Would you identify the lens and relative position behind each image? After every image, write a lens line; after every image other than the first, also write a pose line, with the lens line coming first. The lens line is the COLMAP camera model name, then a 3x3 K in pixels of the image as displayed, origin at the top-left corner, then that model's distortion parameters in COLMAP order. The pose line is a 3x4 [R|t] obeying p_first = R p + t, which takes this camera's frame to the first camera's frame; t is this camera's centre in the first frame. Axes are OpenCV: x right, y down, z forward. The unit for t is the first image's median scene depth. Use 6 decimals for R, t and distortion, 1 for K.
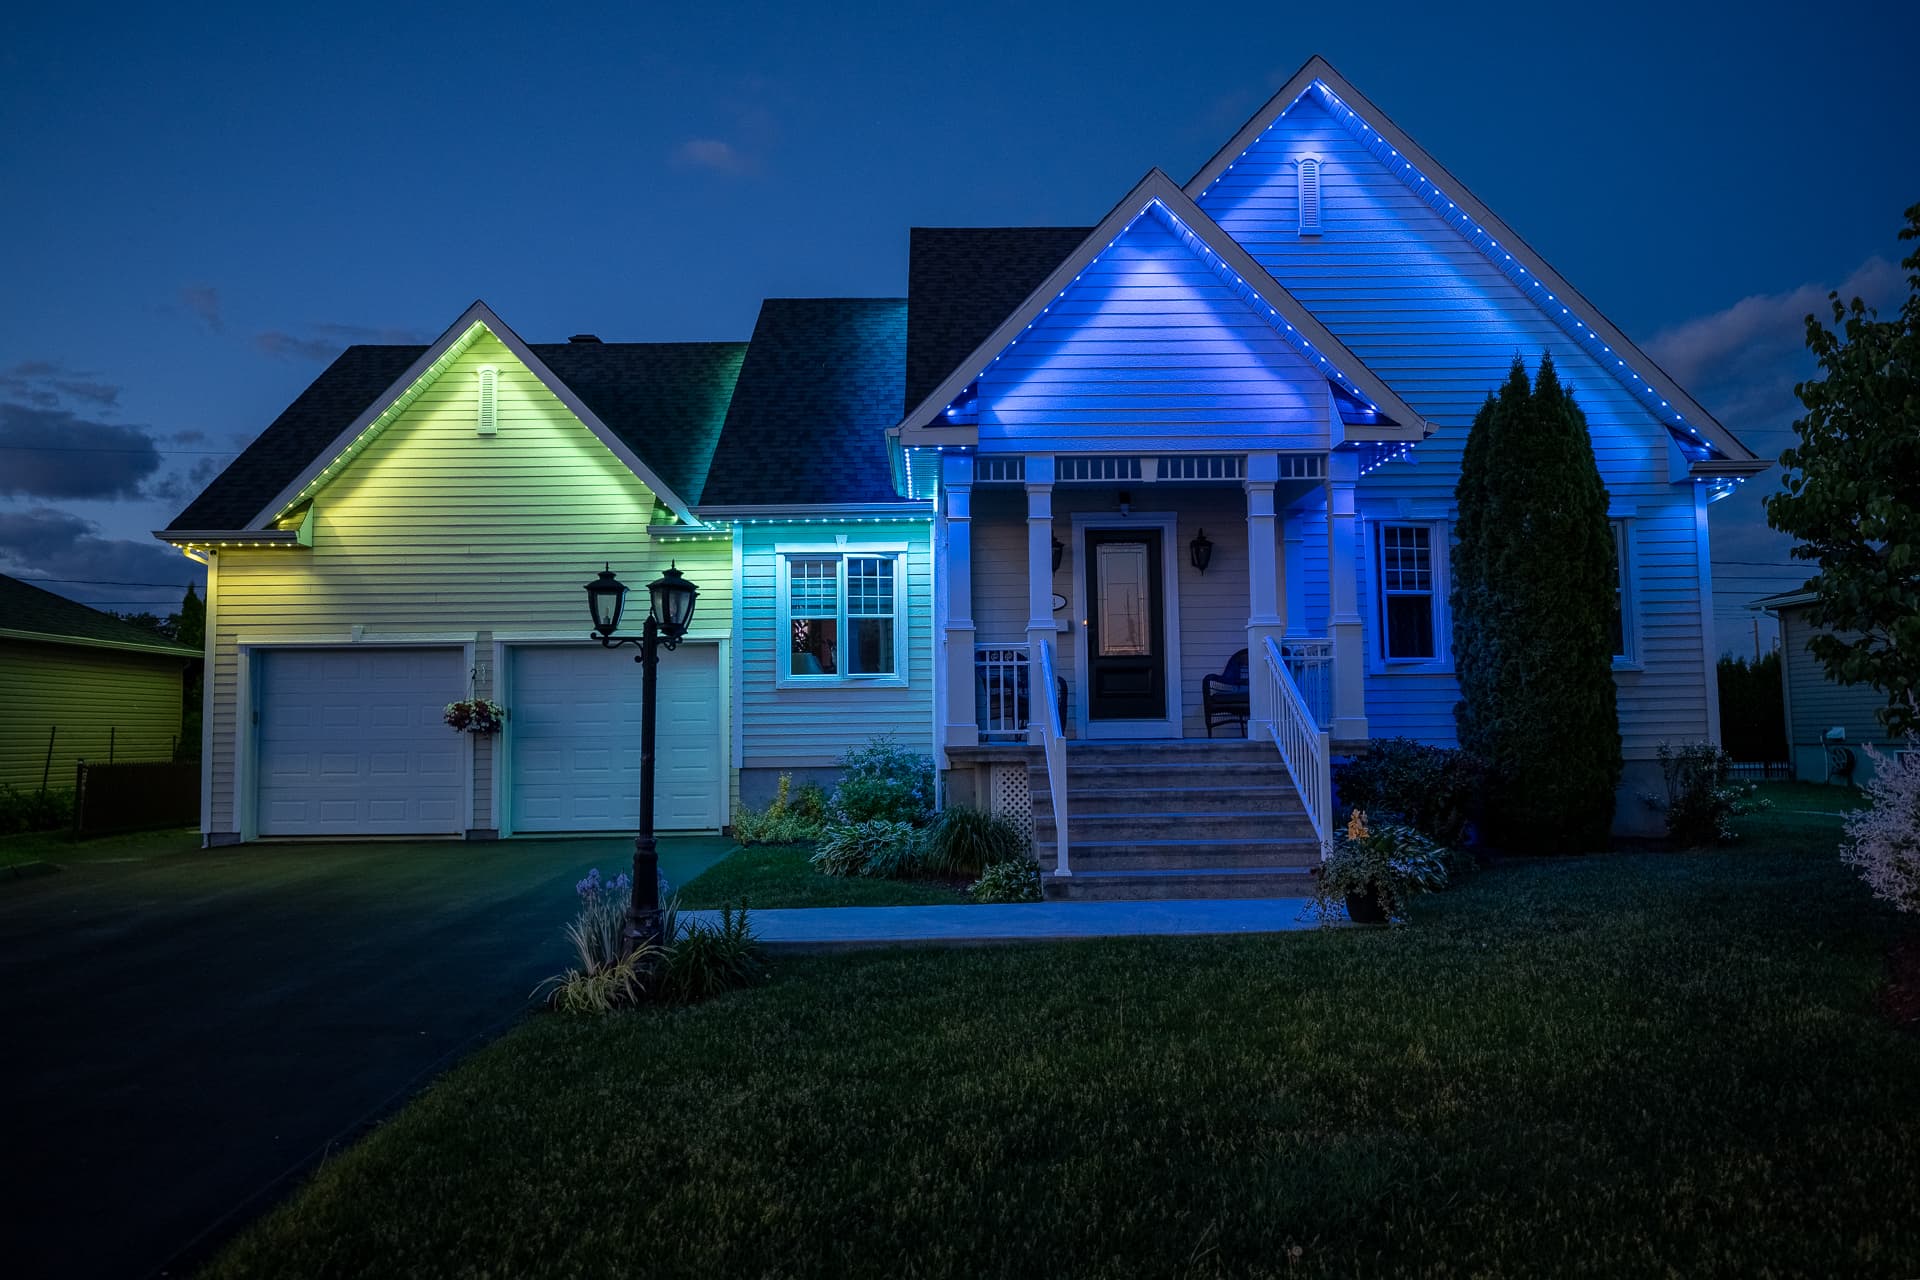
lens RADIAL K [[1226.0, 0, 960.0], [0, 1226.0, 640.0], [0, 0, 1]] dist [0.002451, 0.000843]
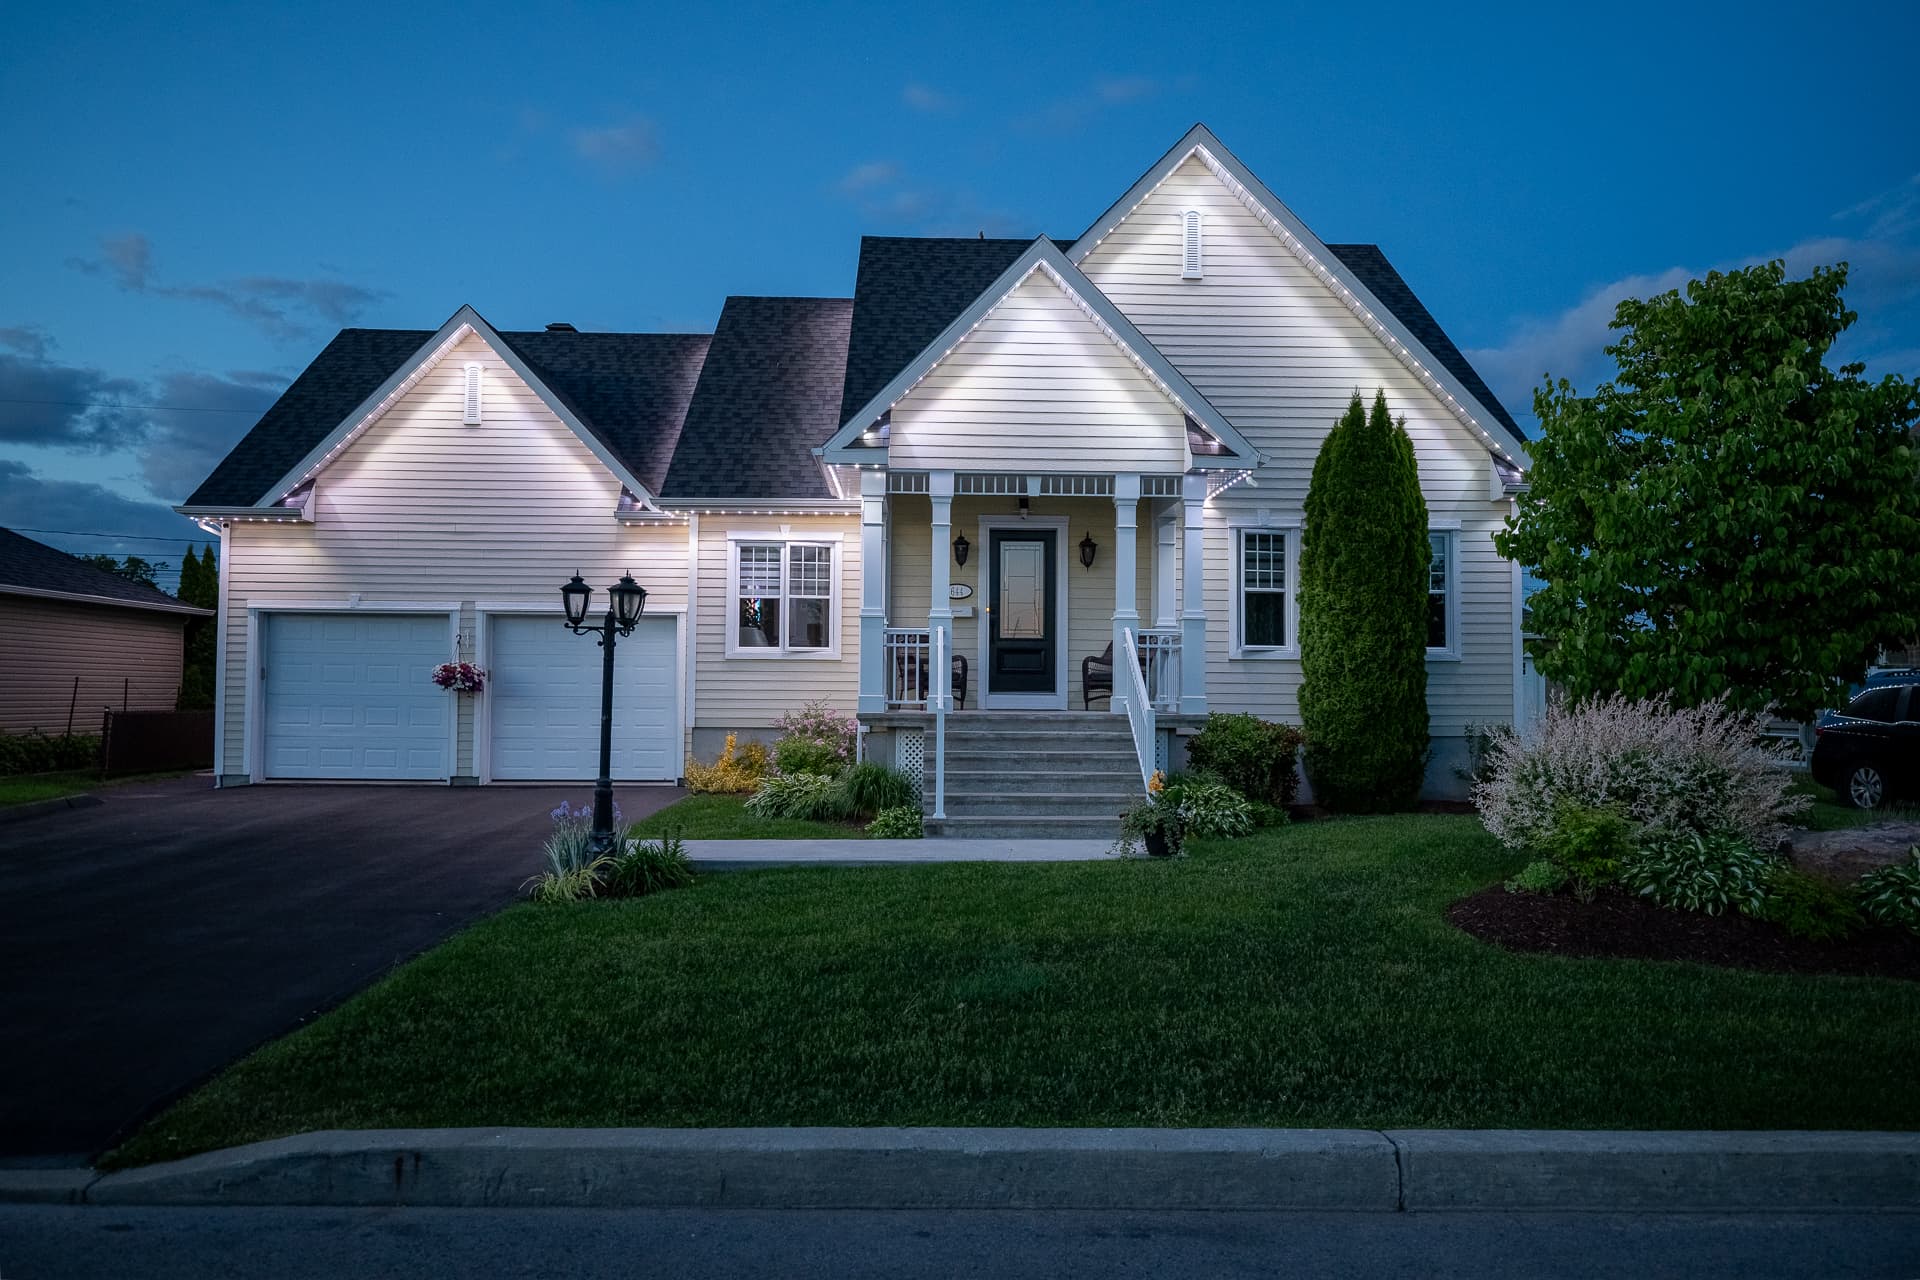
lens RADIAL K [[1273.1, 0, 960.0], [0, 1273.1, 640.0], [0, 0, 1]] dist [0.006135, -0.000303]
pose [[0.999695, 0.021992, 0.011270, 0.060615], [-0.022344, 0.999237, 0.032043, -0.022729], [-0.010557, -0.032285, 0.999423, -0.208102]]
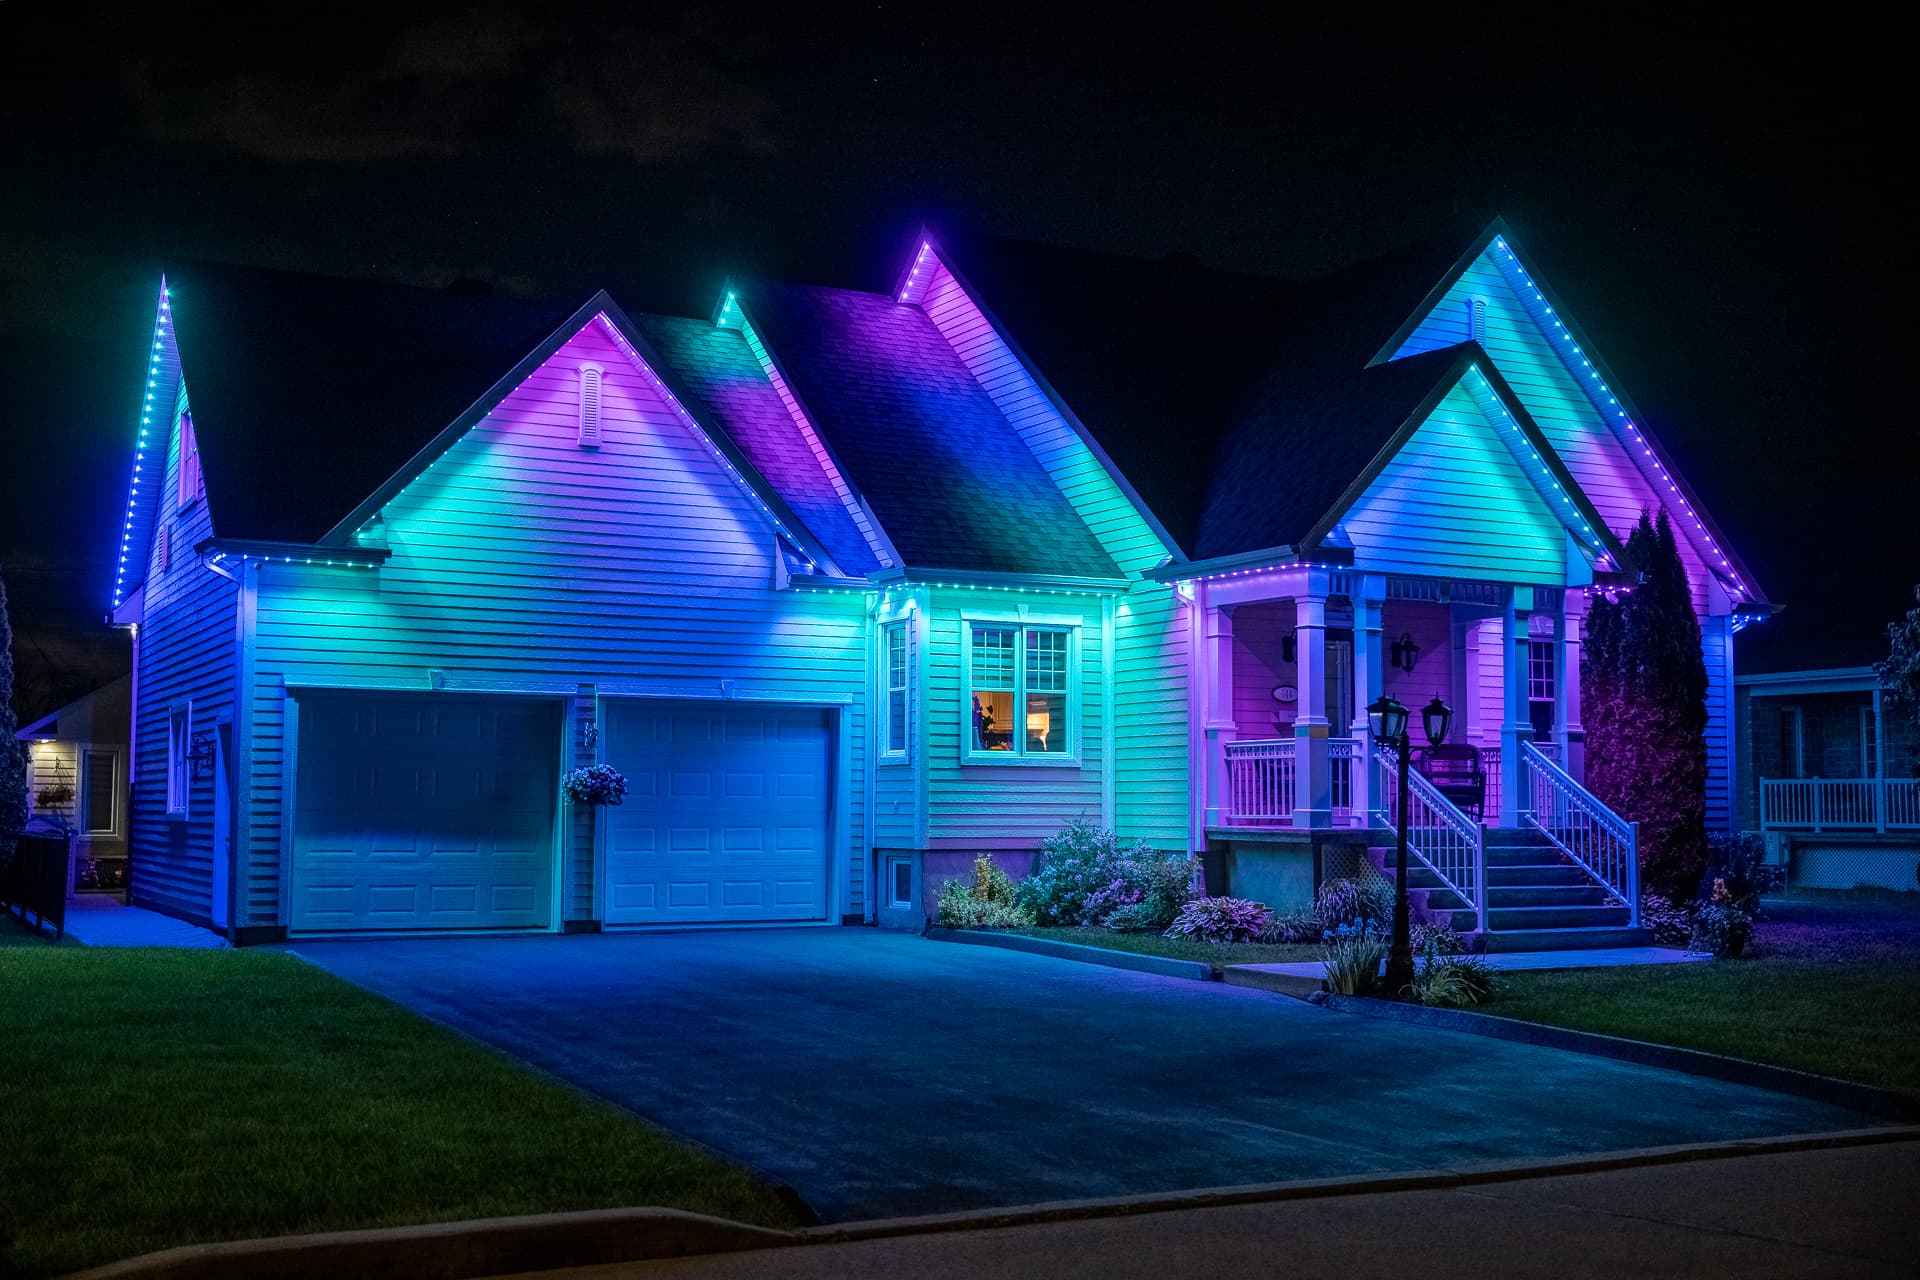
lens RADIAL K [[2248.2, 0, 960.0], [0, 2248.2, 640.0], [0, 0, 1]] dist [0.003413, 0.001098]
pose [[0.879445, 0.053642, 0.472967, -1.062926], [-0.051794, 0.998514, -0.016940, -0.029044], [-0.473173, -0.009599, 0.880917, -0.560175]]
